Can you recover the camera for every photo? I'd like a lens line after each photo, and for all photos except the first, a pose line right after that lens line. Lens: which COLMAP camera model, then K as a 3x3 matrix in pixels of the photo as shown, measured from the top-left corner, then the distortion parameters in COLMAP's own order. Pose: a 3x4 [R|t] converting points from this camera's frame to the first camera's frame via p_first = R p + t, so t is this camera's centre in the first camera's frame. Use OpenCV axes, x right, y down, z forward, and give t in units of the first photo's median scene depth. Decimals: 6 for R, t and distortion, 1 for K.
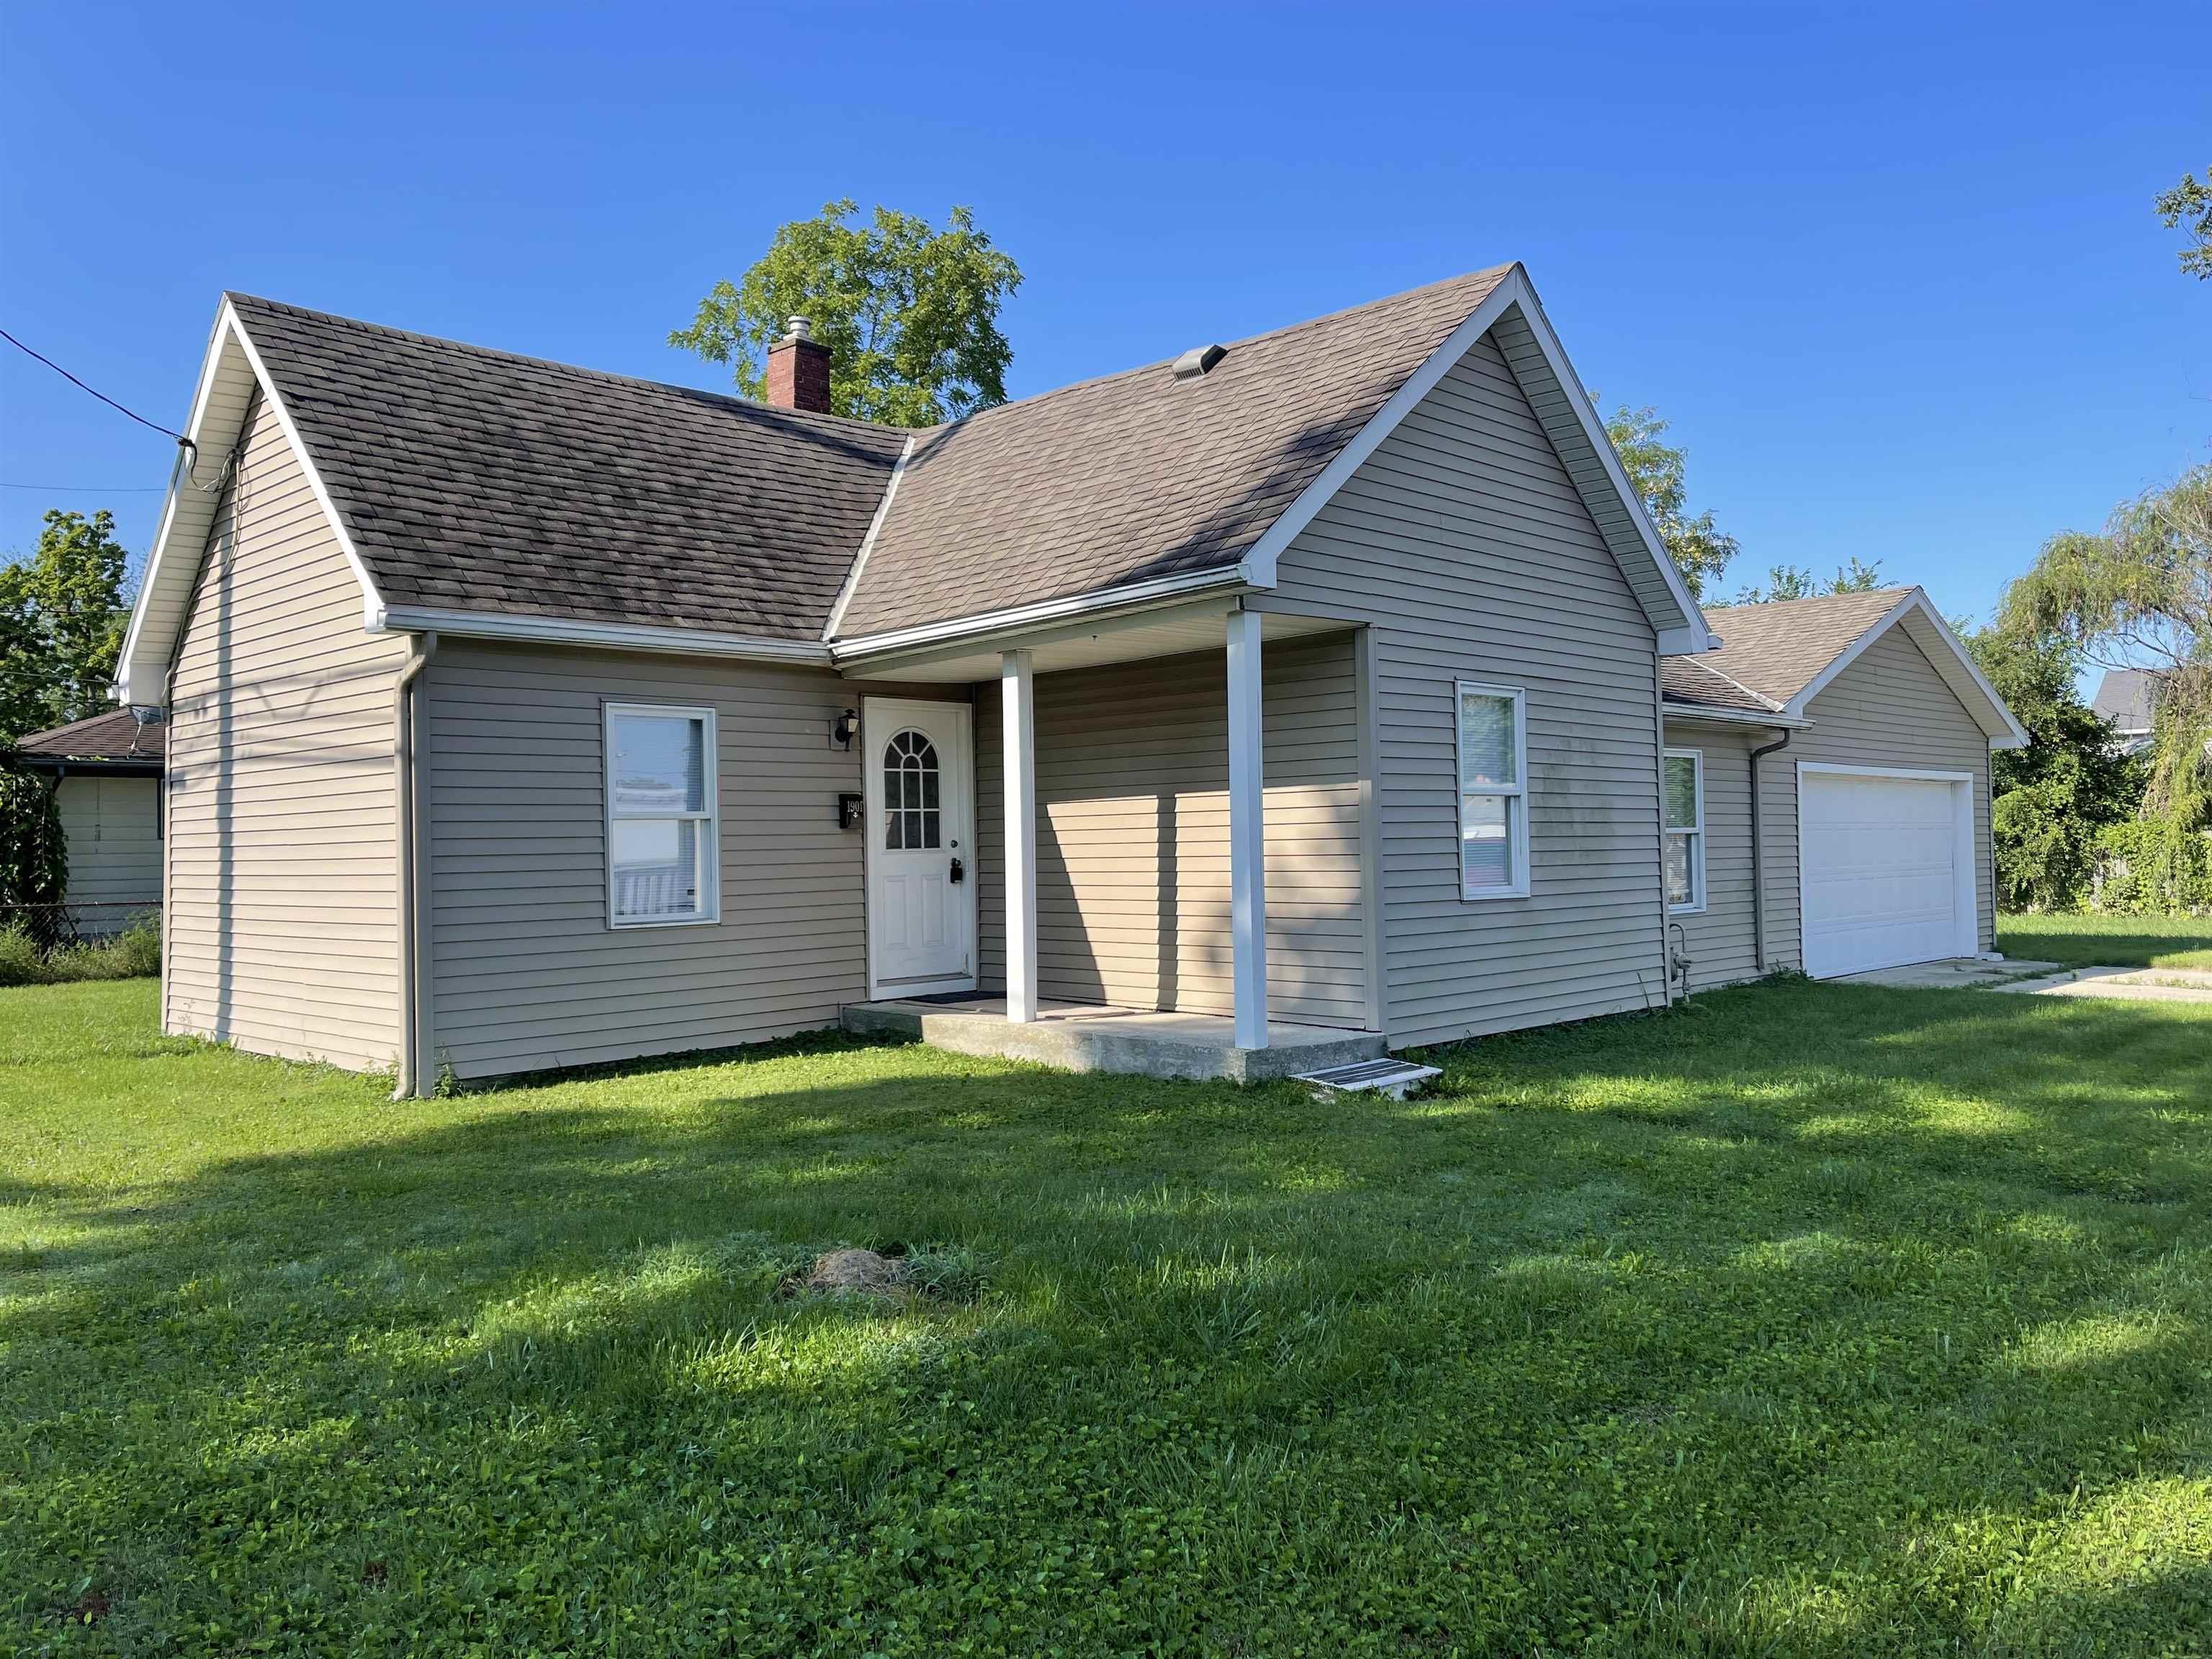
lens RADIAL K [[1663.2, 0, 1106.0], [0, 1663.2, 829.5], [0, 0, 1]] dist [0.085408, -0.104246]
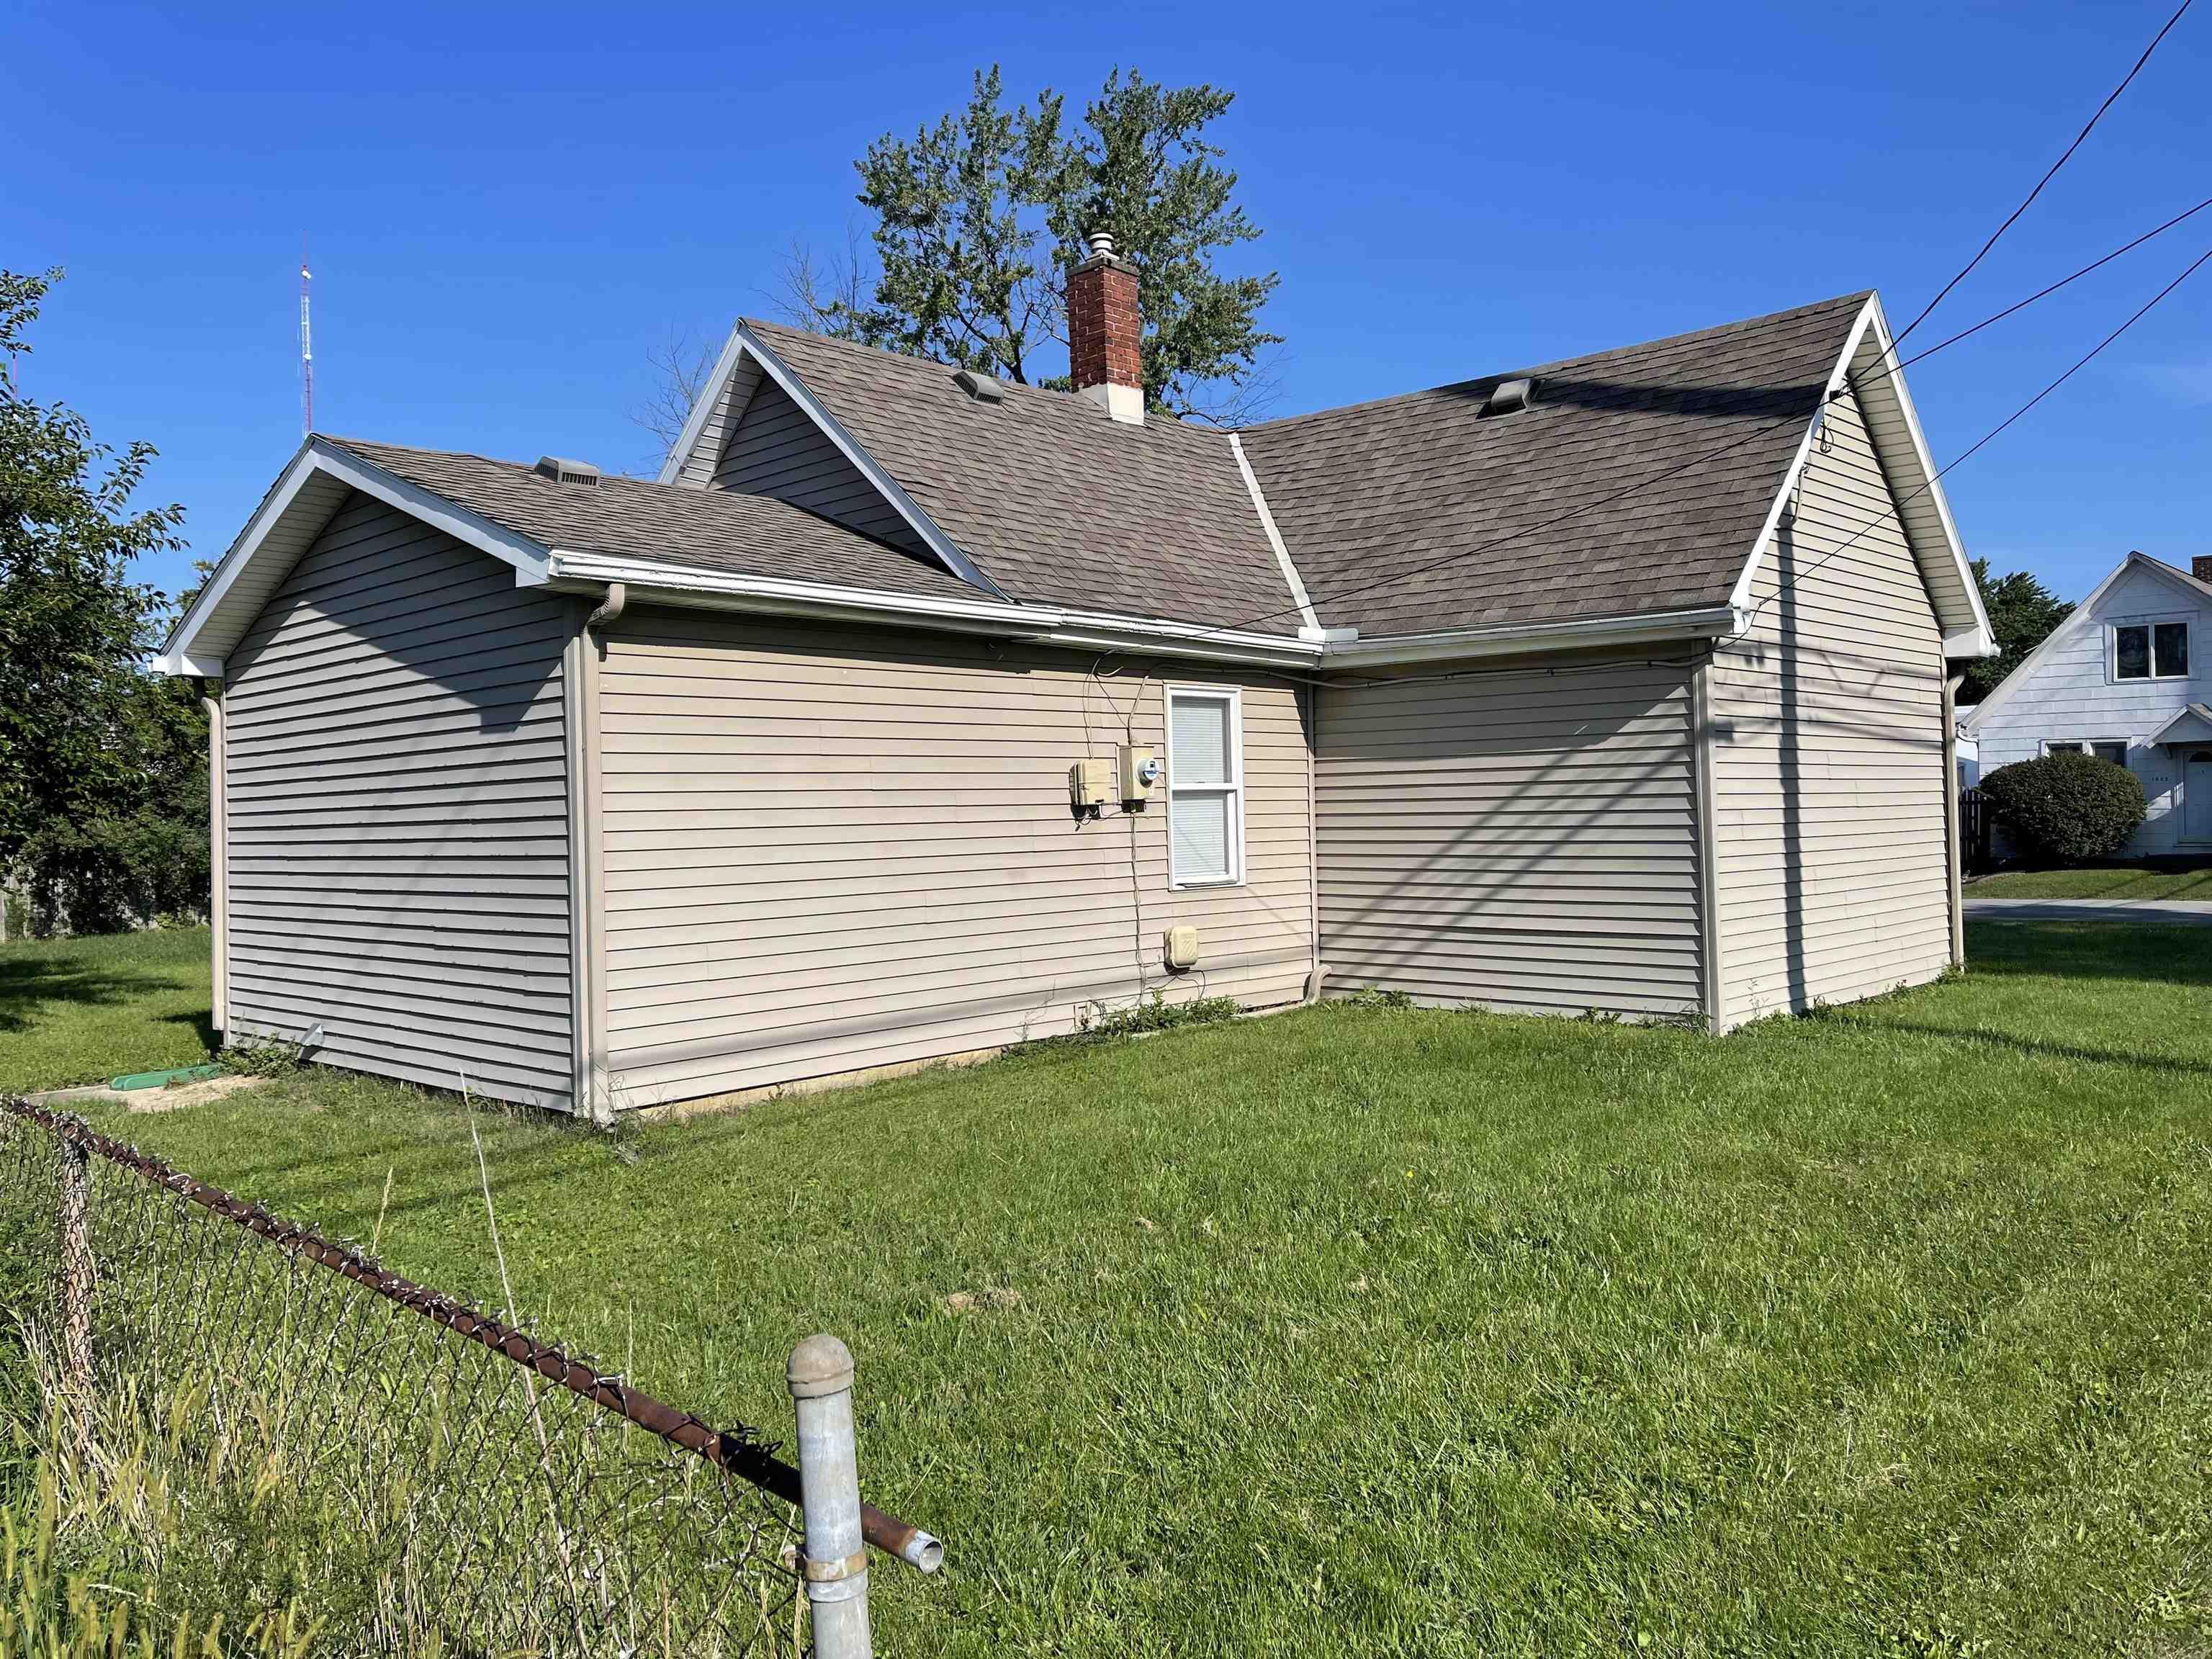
lens RADIAL K [[1663.2, 0, 1106.0], [0, 1663.2, 829.5], [0, 0, 1]] dist [0.085408, -0.104246]
pose [[-0.002616, 0.010539, 0.999941, -1.600945], [0.011963, 0.999873, -0.010506, 0.030097], [-0.999925, 0.011935, -0.002742, 1.504711]]
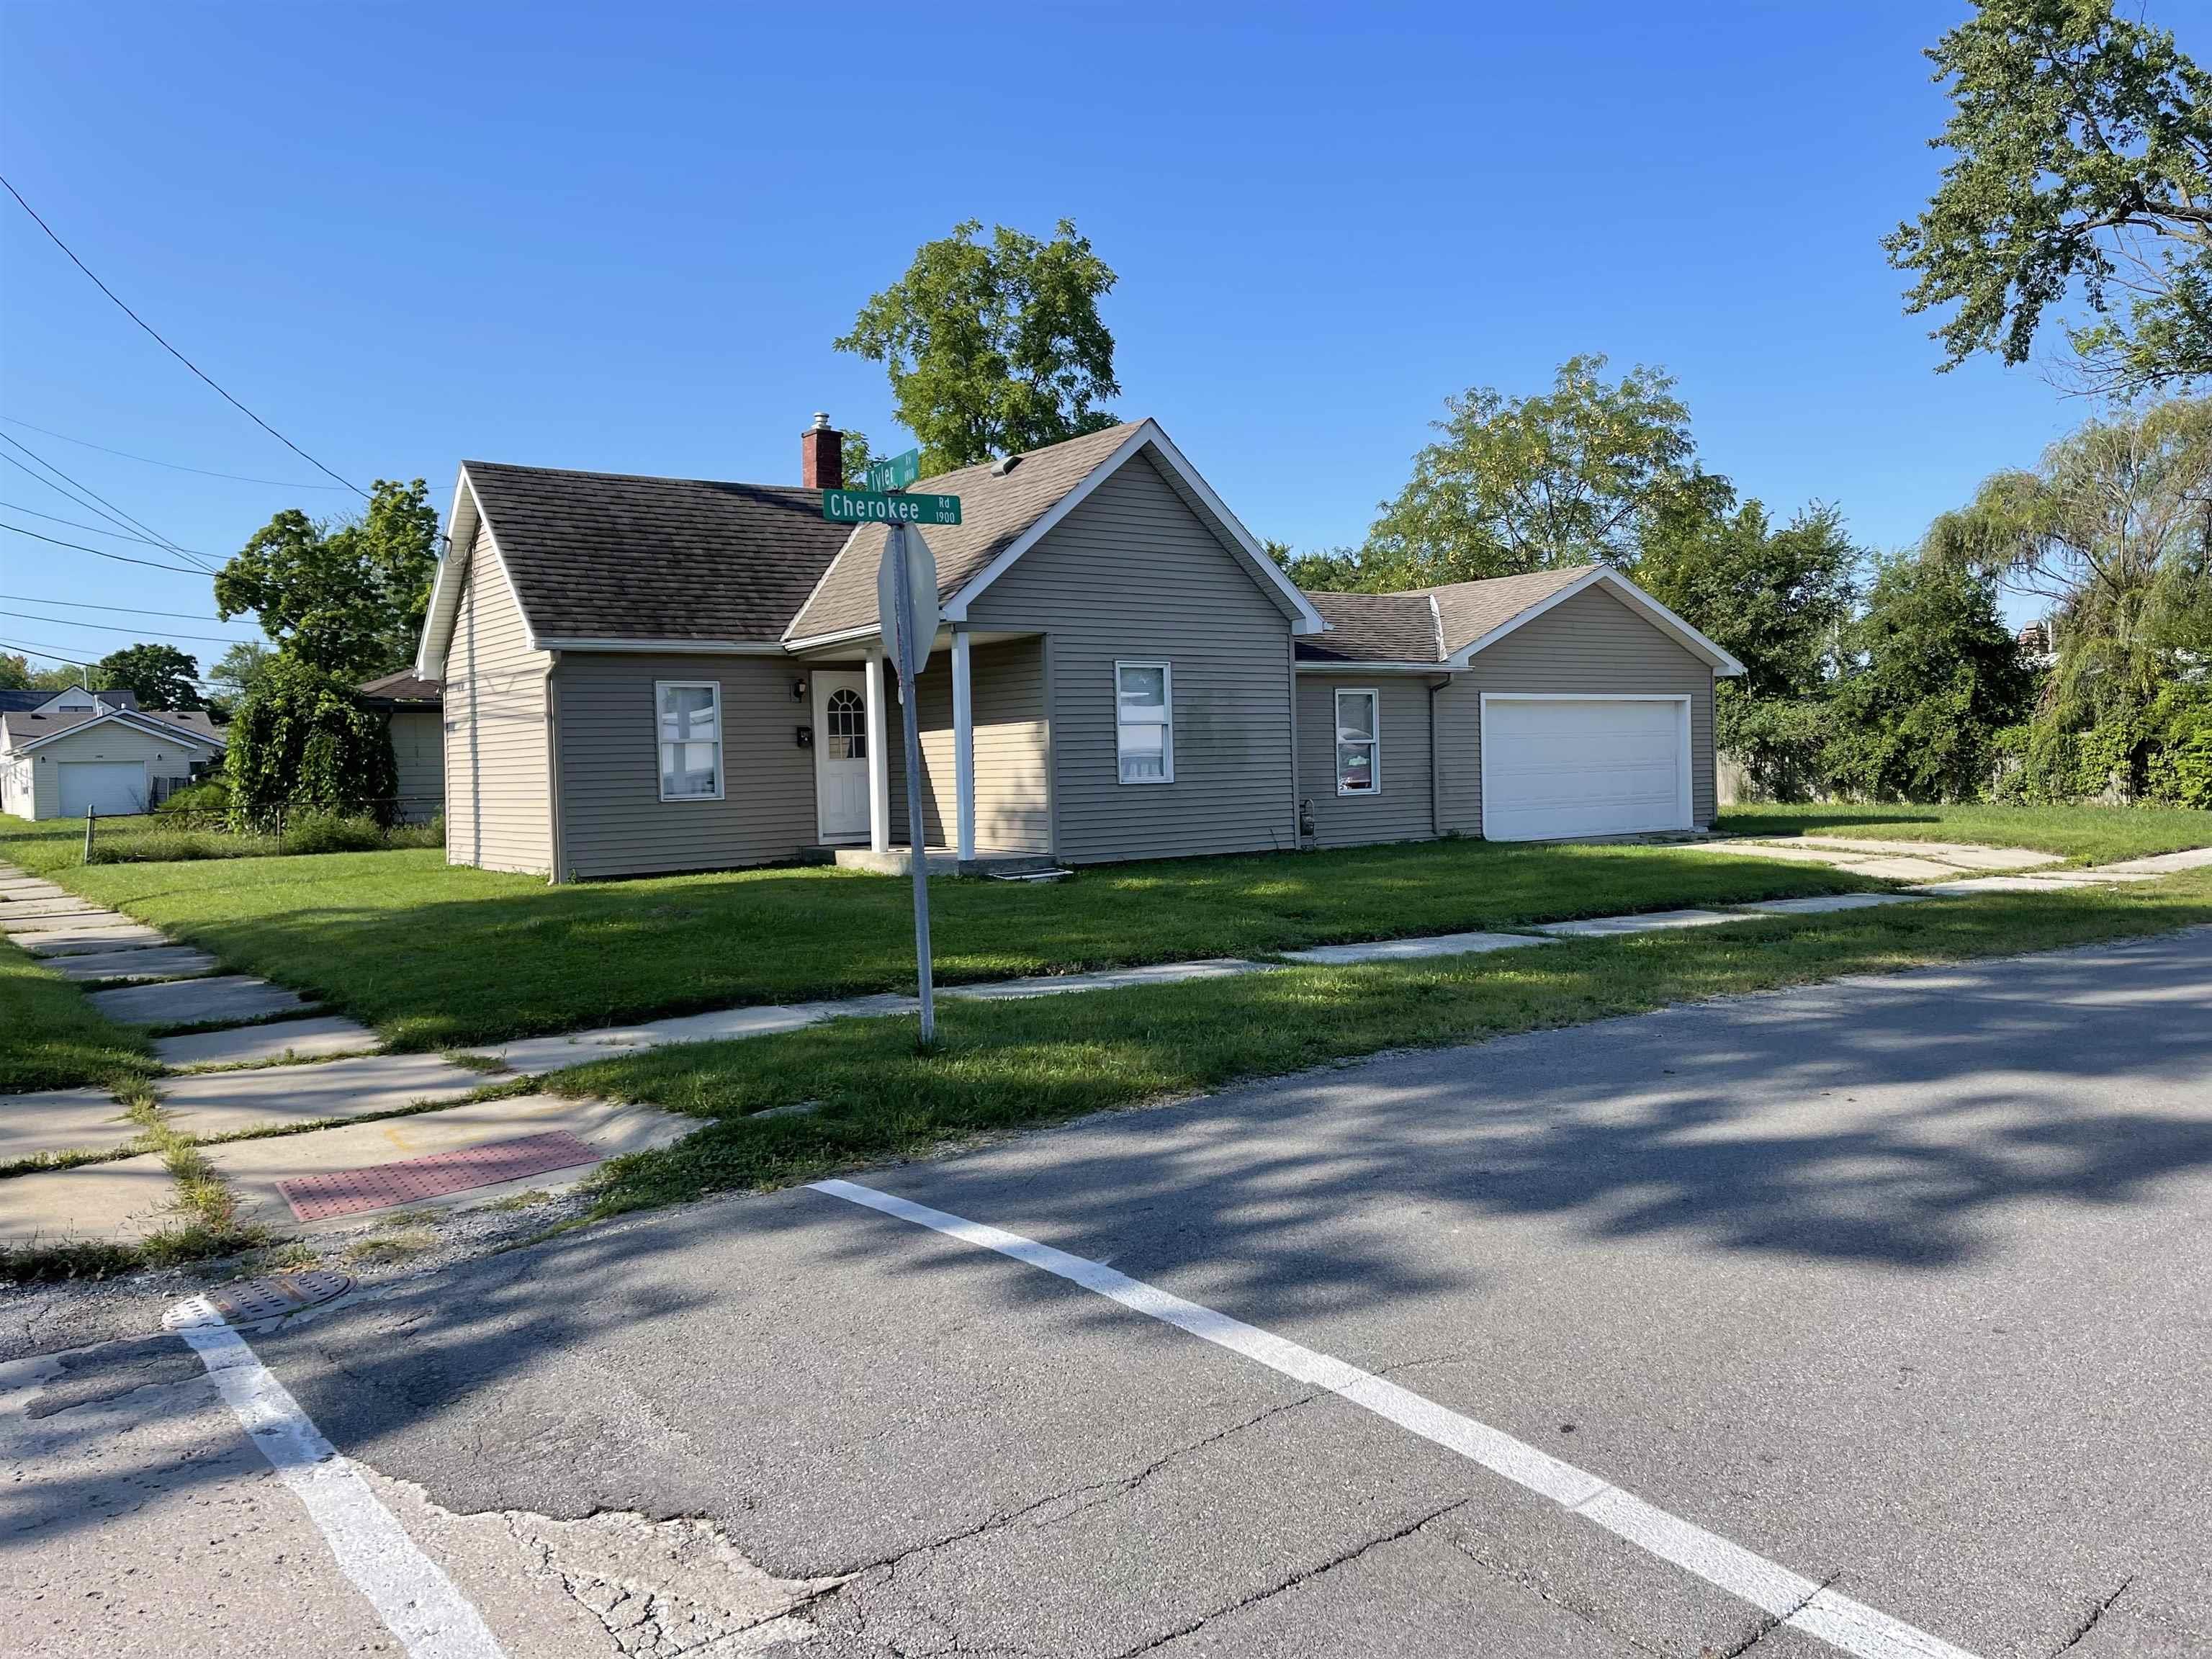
lens RADIAL K [[1663.2, 0, 1106.0], [0, 1663.2, 829.5], [0, 0, 1]] dist [0.085408, -0.104246]
pose [[0.988015, -0.002682, -0.154335, 0.462872], [0.010969, 0.998541, 0.052871, -0.003091], [0.153968, -0.053930, 0.986603, -0.738027]]
